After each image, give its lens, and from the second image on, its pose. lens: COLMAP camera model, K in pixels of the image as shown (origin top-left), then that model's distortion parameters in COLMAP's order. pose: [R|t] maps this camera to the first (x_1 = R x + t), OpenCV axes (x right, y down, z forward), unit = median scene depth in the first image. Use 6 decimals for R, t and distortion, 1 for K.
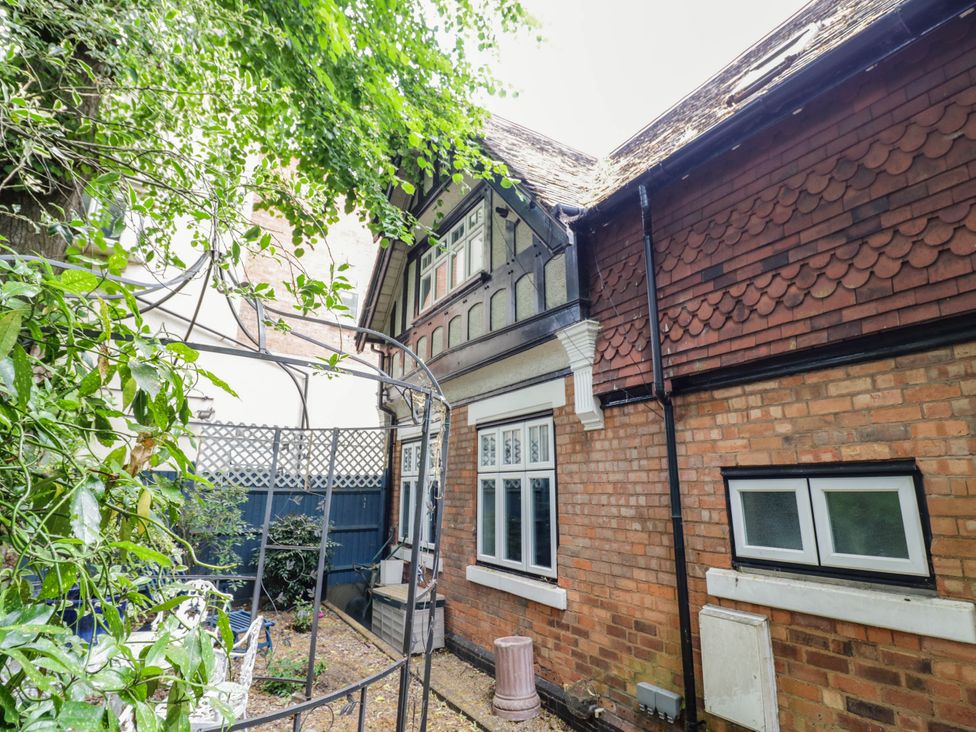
lens RADIAL K [[527.0, 0, 493.2], [0, 527.0, 361.3], [0, 0, 1]] dist [0.002269, -0.000523]
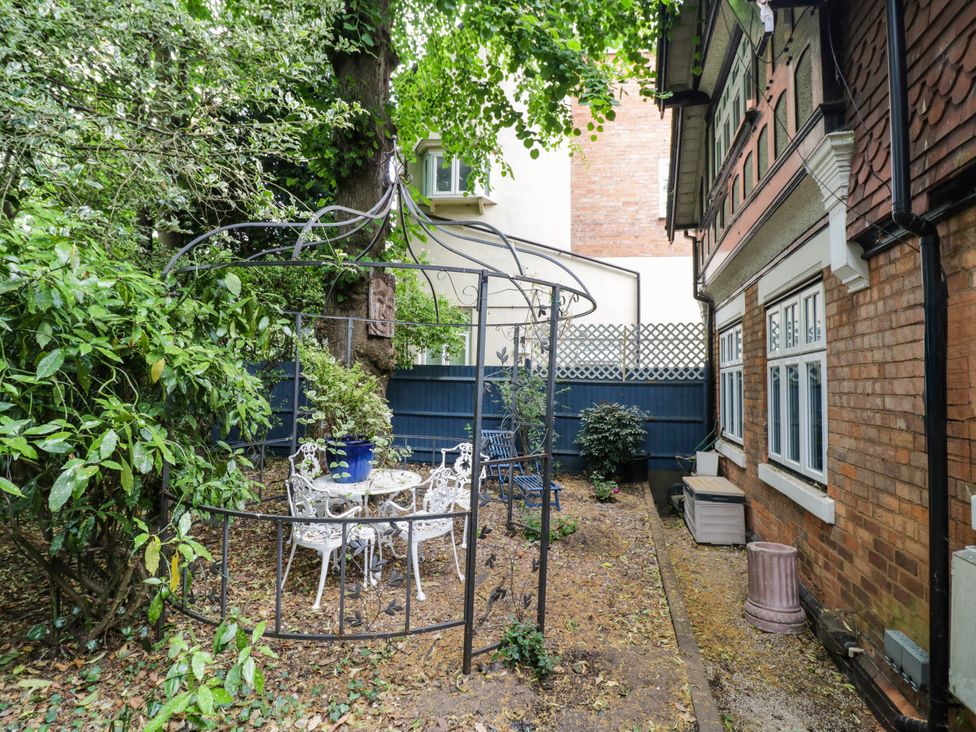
lens RADIAL K [[511.0, 0, 490.7], [0, 511.0, 357.4], [0, 0, 1]] dist [0.002579, -0.015094]
pose [[0.715460, -0.029994, -0.698010, 0.254137], [0.153436, 0.981432, 0.115099, 0.051927], [0.681597, -0.189449, 0.706777, 0.136819]]
